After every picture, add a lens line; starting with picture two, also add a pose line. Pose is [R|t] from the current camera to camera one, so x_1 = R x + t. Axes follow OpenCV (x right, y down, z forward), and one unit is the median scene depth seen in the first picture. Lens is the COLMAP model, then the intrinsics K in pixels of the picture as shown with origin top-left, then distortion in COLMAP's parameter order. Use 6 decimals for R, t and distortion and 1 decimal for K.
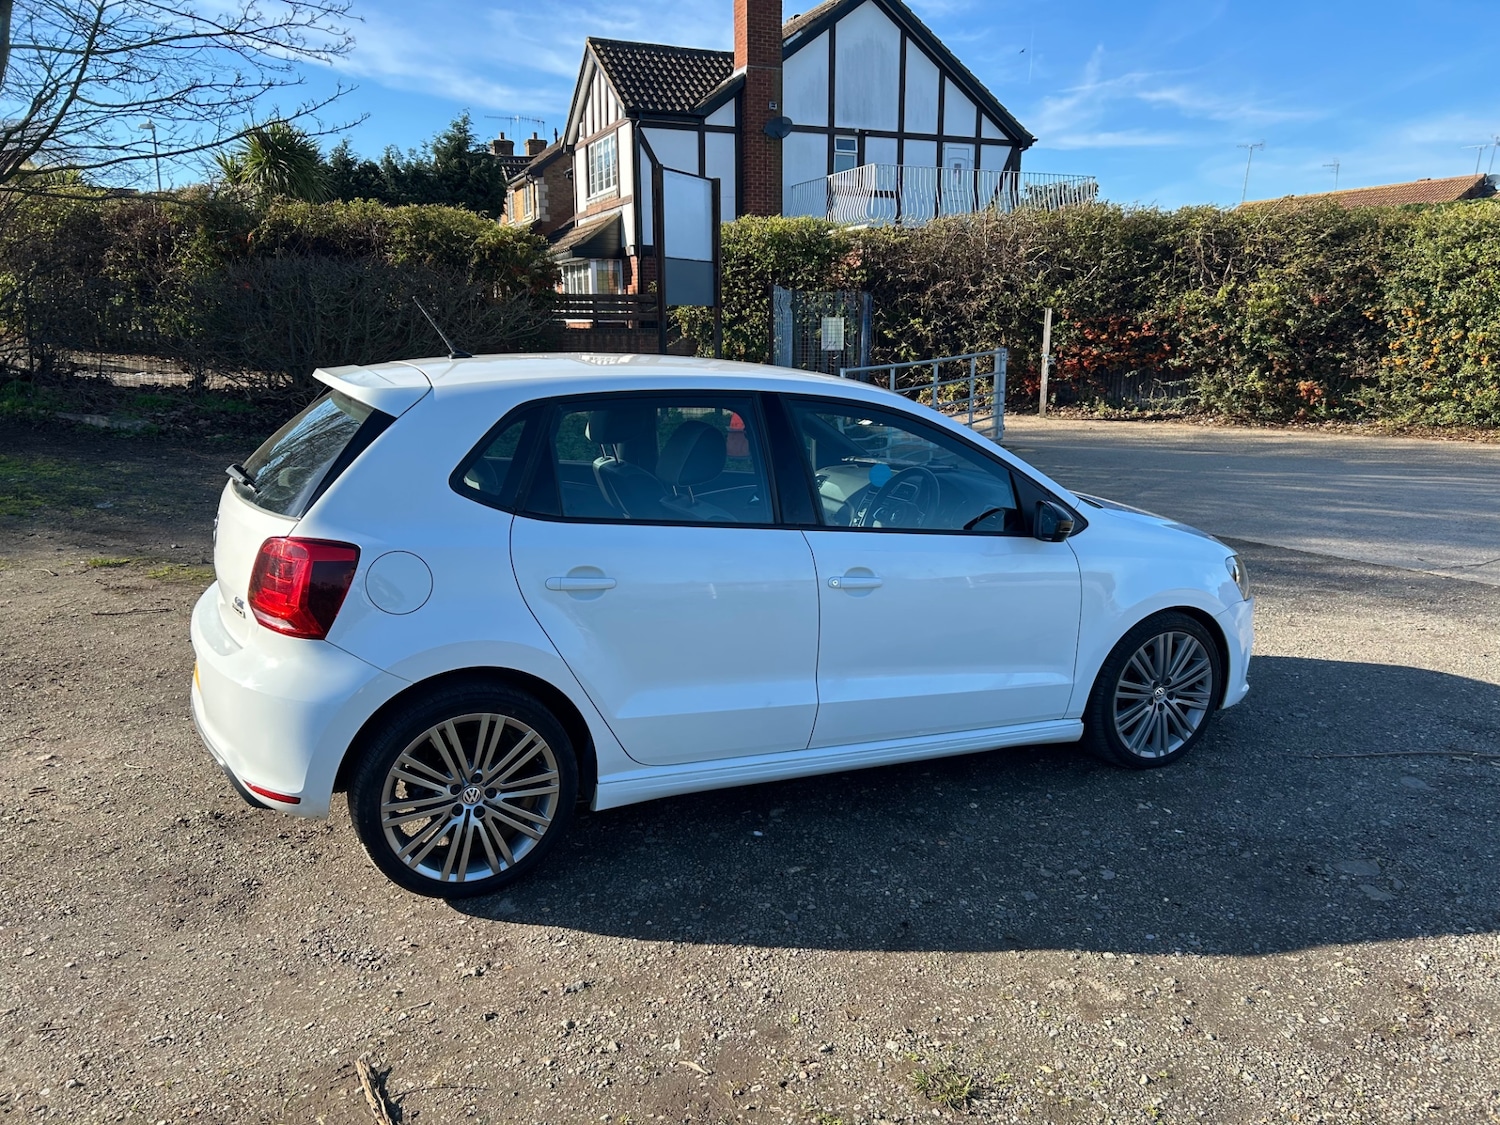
lens RADIAL K [[1131.2, 0, 752.5], [0, 1131.2, 561.7], [0, 0, 1]] dist [0.046603, -0.049767]
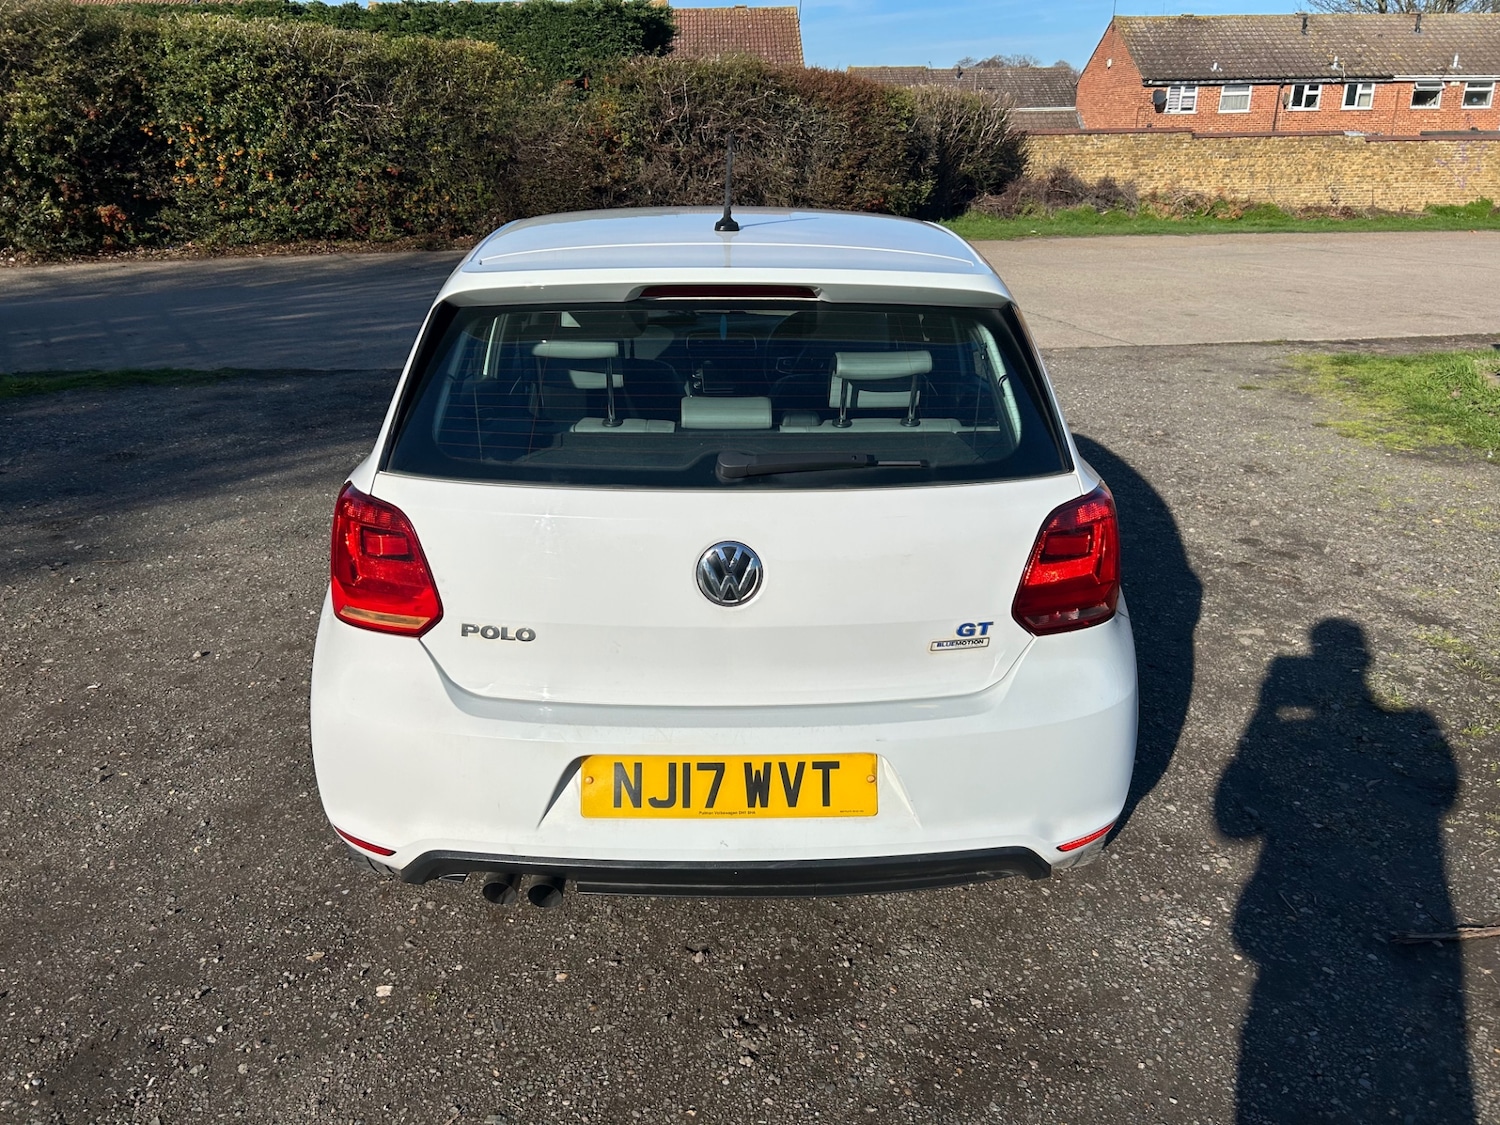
lens RADIAL K [[1131.2, 0, 752.5], [0, 1131.2, 561.7], [0, 0, 1]] dist [0.046603, -0.049767]
pose [[0.410015, -0.327777, 0.851146, -0.174709], [0.195275, 0.943102, 0.269122, -0.033755], [-0.890930, 0.055863, 0.450693, 0.135607]]
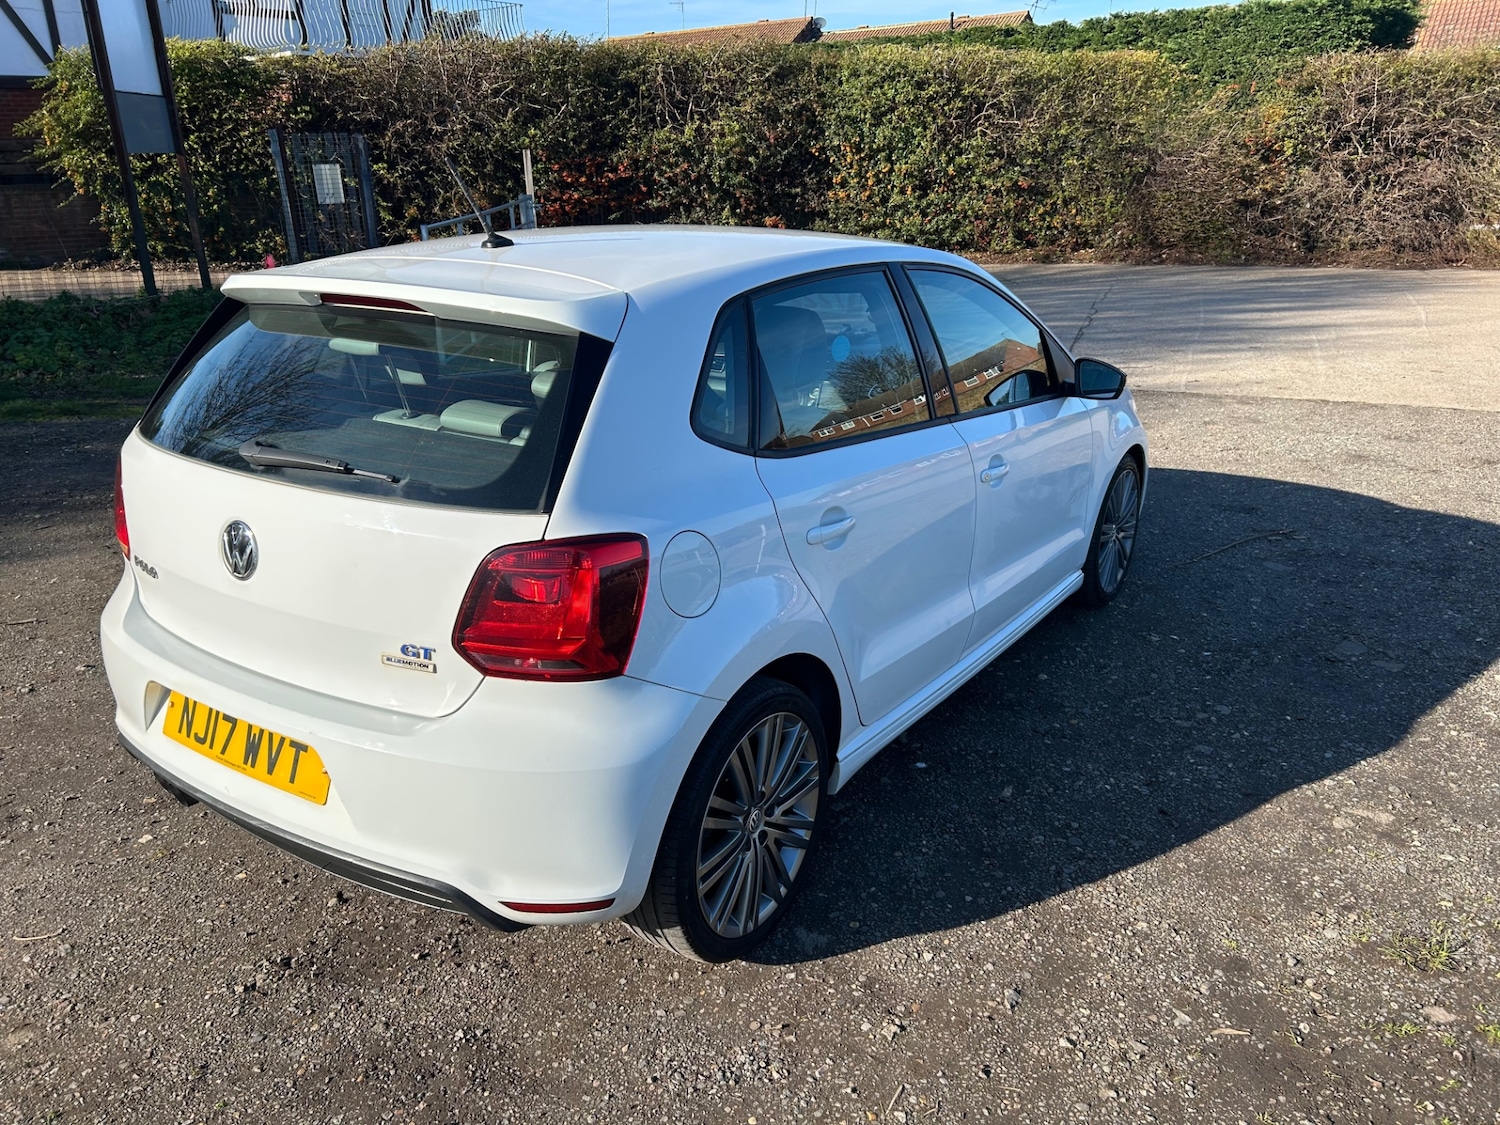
lens RADIAL K [[1131.2, 0, 752.5], [0, 1131.2, 561.7], [0, 0, 1]] dist [0.046603, -0.049767]
pose [[0.859418, -0.193817, 0.473114, -0.096630], [0.131386, 0.978007, 0.161988, -0.015702], [-0.494105, -0.077055, 0.865981, 0.056531]]
